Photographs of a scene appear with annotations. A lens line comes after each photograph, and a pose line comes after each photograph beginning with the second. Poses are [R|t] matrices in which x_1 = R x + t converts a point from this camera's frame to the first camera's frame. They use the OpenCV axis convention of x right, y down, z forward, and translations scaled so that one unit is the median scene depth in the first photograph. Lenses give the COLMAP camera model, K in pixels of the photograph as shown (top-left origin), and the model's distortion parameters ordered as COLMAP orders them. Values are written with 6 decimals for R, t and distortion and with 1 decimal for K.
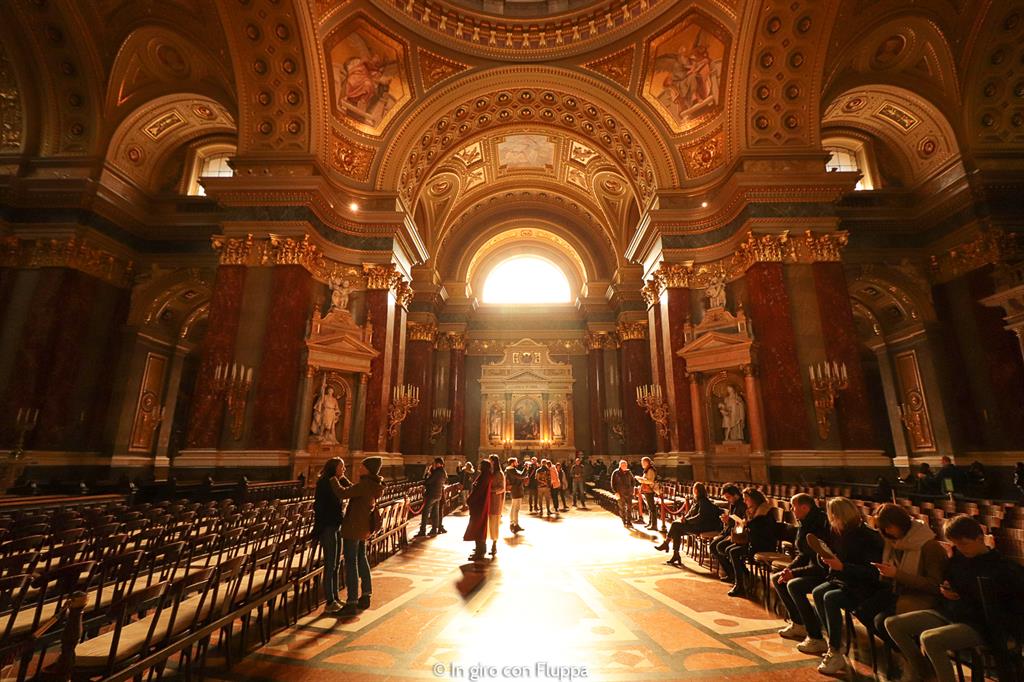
lens RADIAL K [[482.9, 0, 512.0], [0, 482.9, 341.0], [0, 0, 1]] dist [-0.000740, -0.000281]
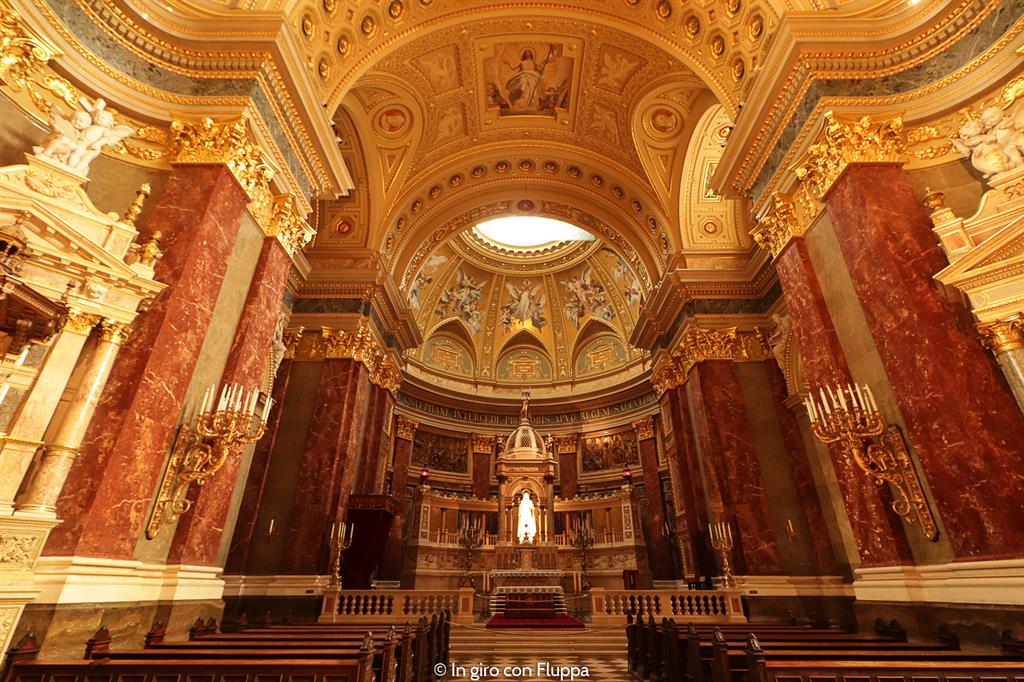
lens RADIAL K [[482.9, 0, 512.0], [0, 482.9, 341.0], [0, 0, 1]] dist [-0.000740, -0.000281]
pose [[0.021129, -0.458171, -0.888613, -0.079278], [0.242090, 0.864705, -0.440088, 0.132287], [0.970024, -0.205826, 0.129189, 0.532604]]
